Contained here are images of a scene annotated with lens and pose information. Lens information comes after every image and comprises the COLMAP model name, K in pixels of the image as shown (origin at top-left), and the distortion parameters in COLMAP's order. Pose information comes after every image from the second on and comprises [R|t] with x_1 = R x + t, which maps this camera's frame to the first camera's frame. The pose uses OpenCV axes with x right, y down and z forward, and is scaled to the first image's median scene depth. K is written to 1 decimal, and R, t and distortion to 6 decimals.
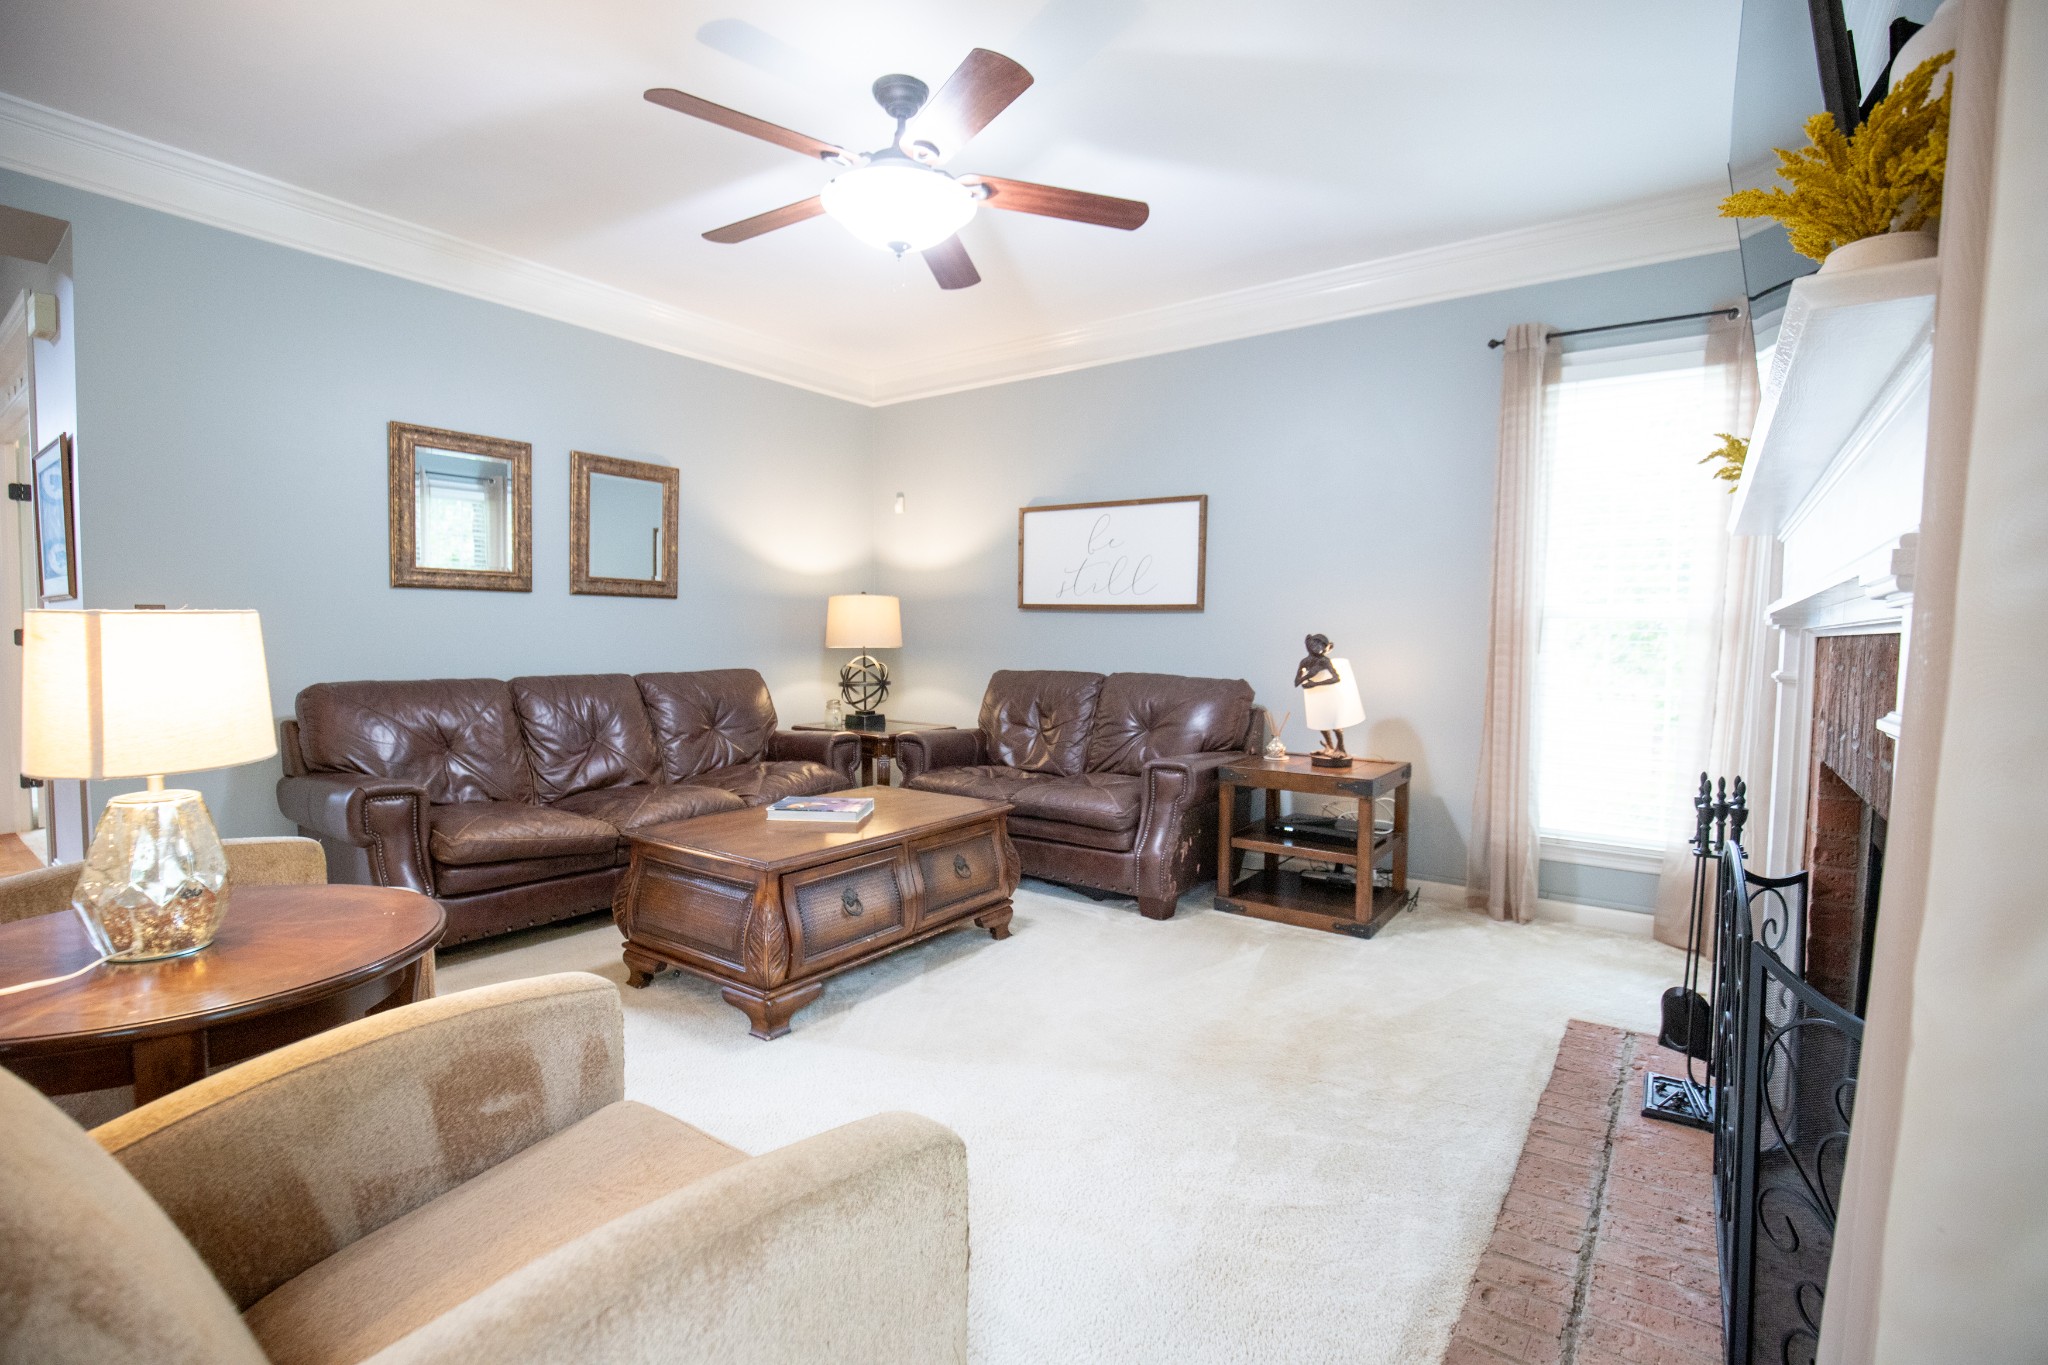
lens RADIAL K [[930.7, 0, 1019.1], [0, 930.7, 688.1], [0, 0, 1]] dist [-0.026418, 0.000644]
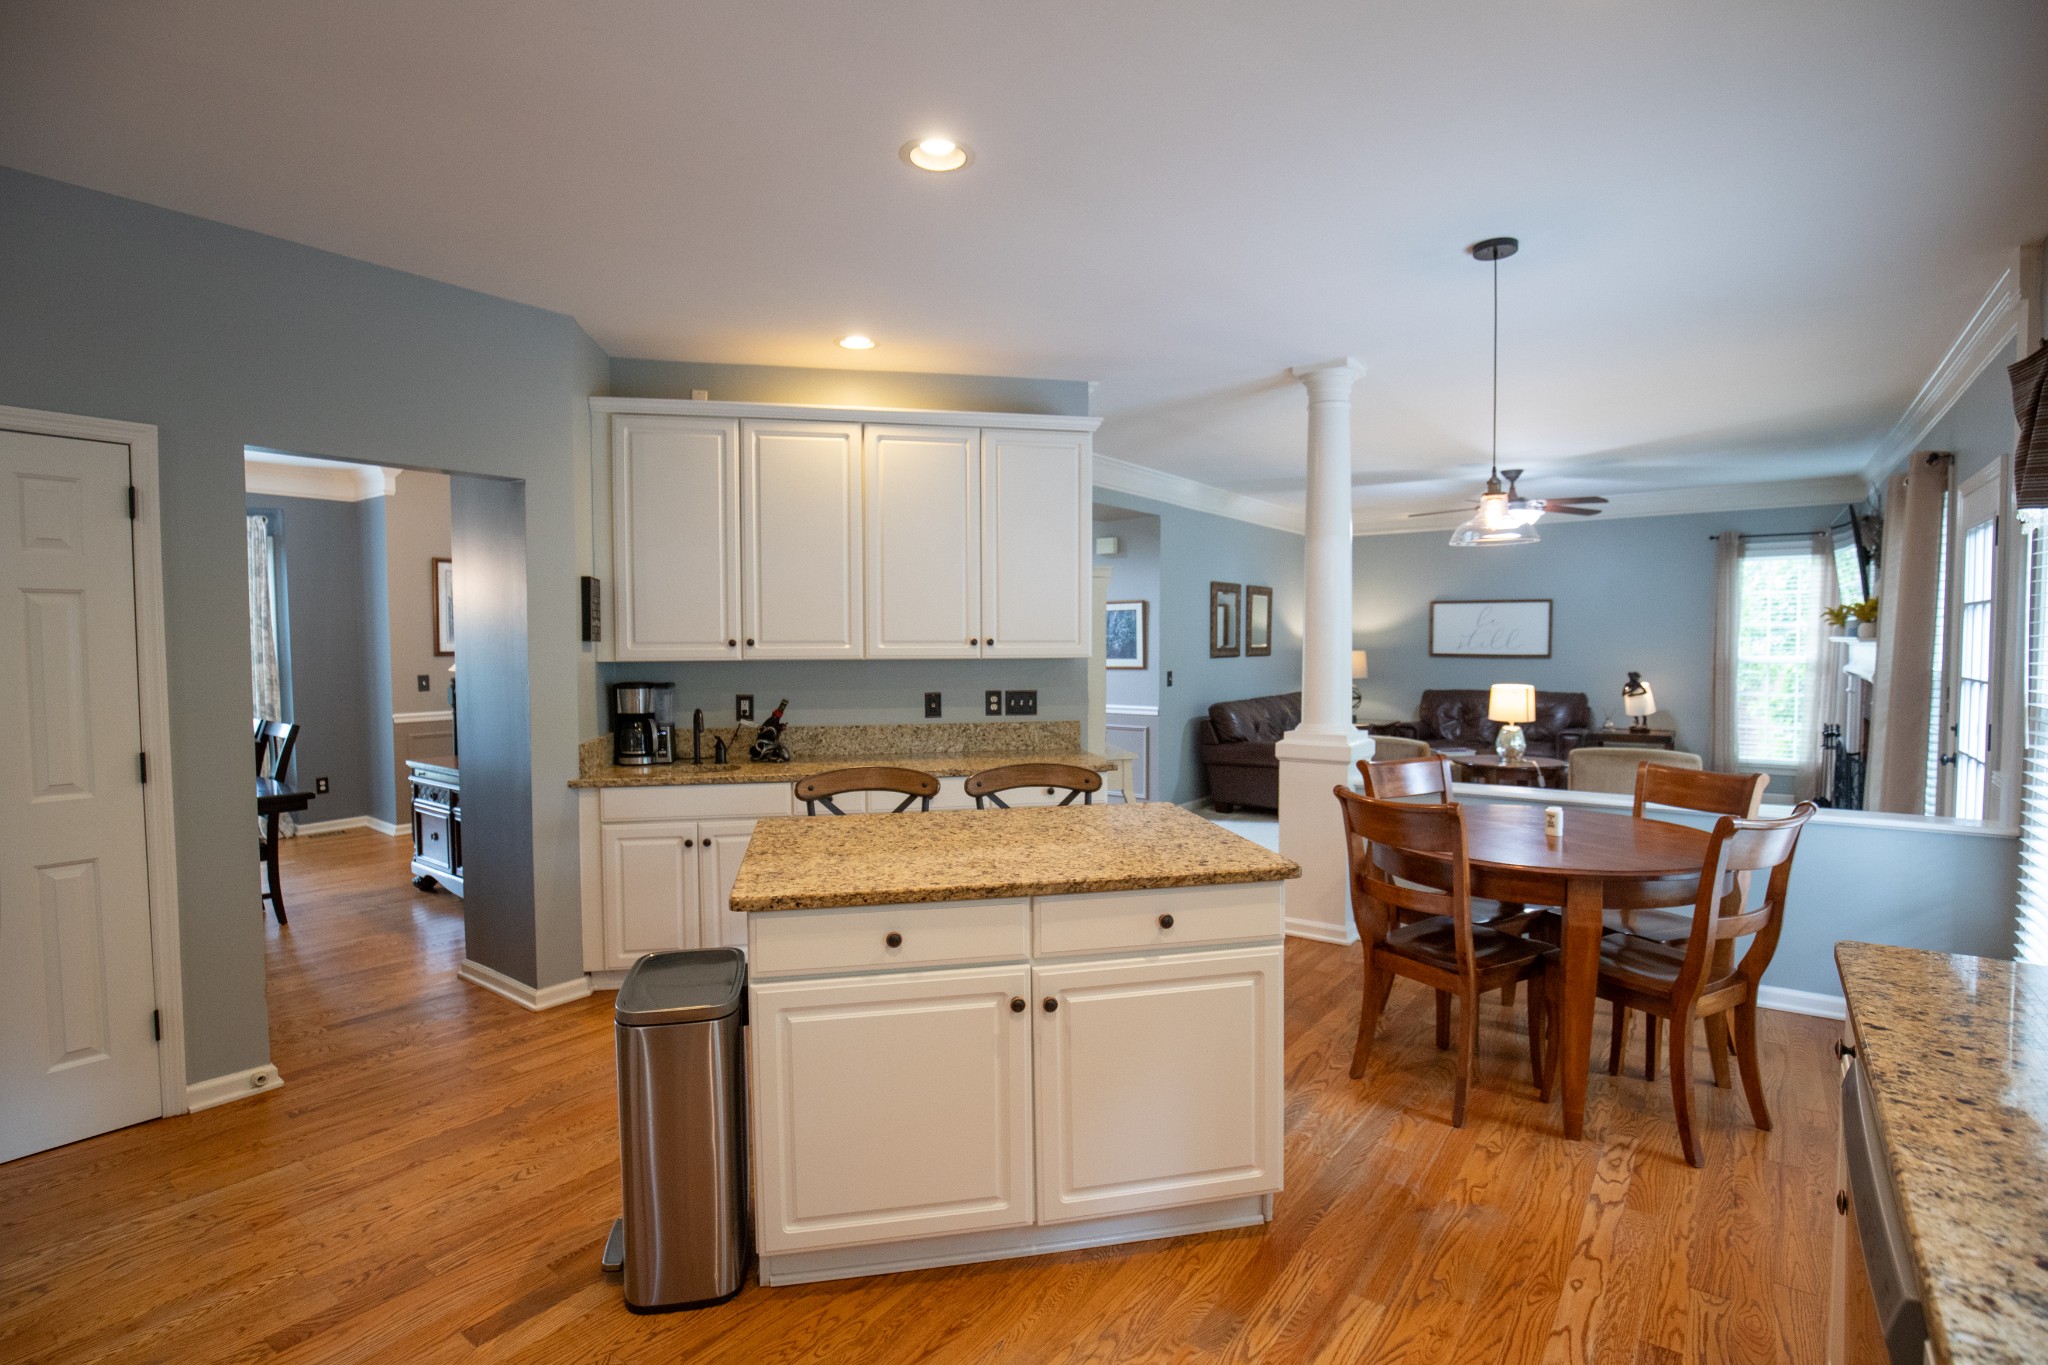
lens RADIAL K [[977.3, 0, 1030.7], [0, 977.3, 682.3], [0, 0, 1]] dist [-0.023315, -0.000482]
pose [[0.999776, -0.021037, -0.002344, -1.087137], [0.021002, 0.999679, -0.014200, -0.030577], [0.002642, 0.014147, 0.999896, -1.272120]]
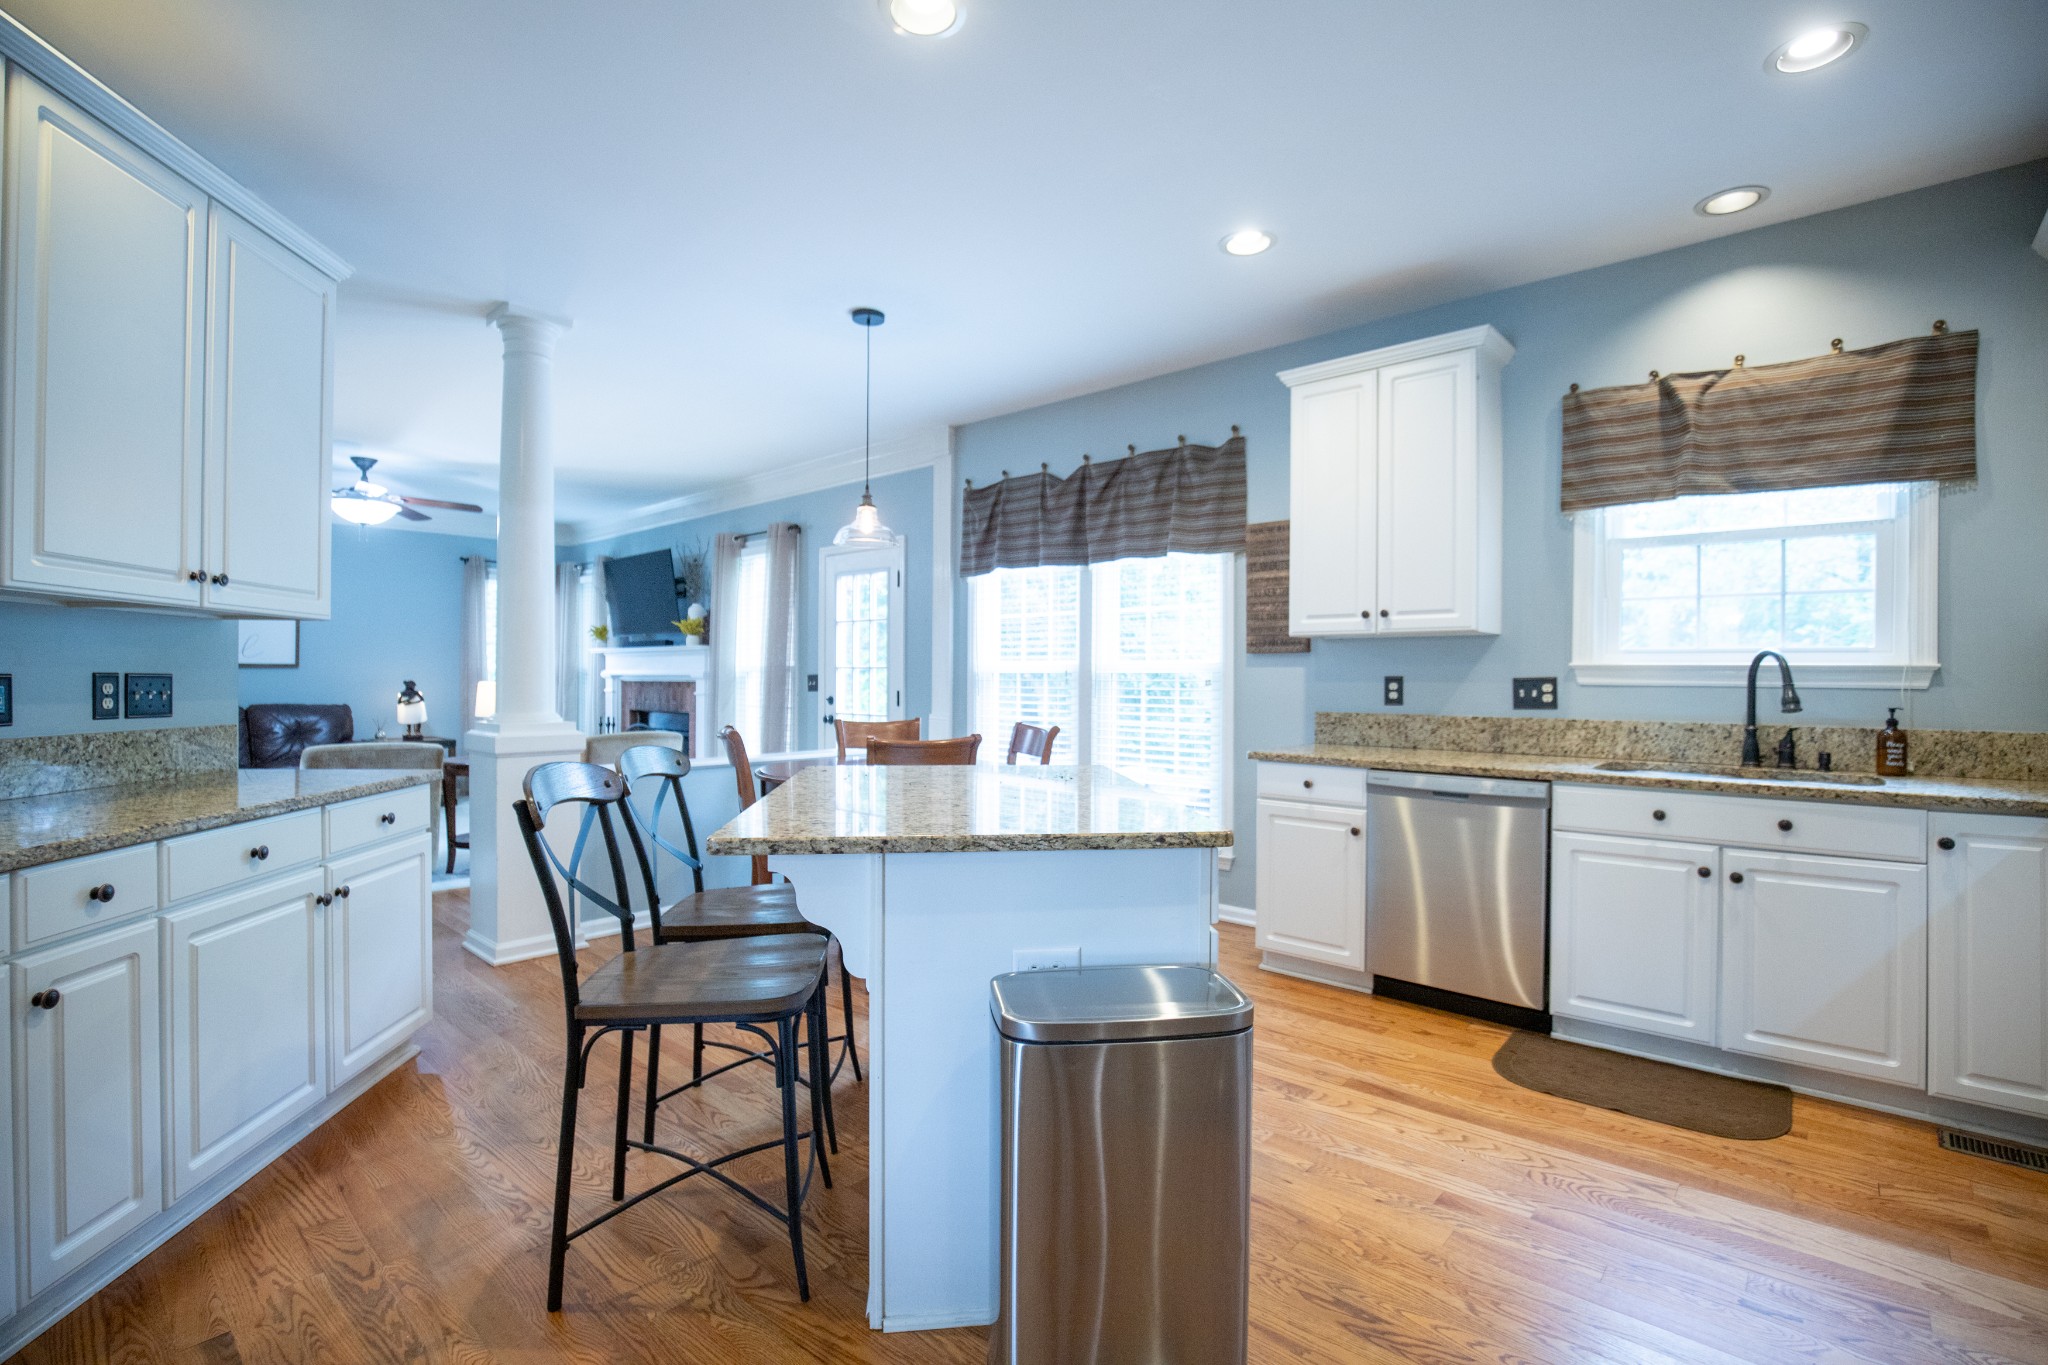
lens RADIAL K [[930.7, 0, 1028.2], [0, 930.7, 679.1], [0, 0, 1]] dist [-0.026418, 0.000644]
pose [[0.093555, -0.017769, 0.995456, -1.723137], [0.055619, 0.998373, 0.012594, -0.006005], [-0.994059, 0.054188, 0.094391, -0.671149]]
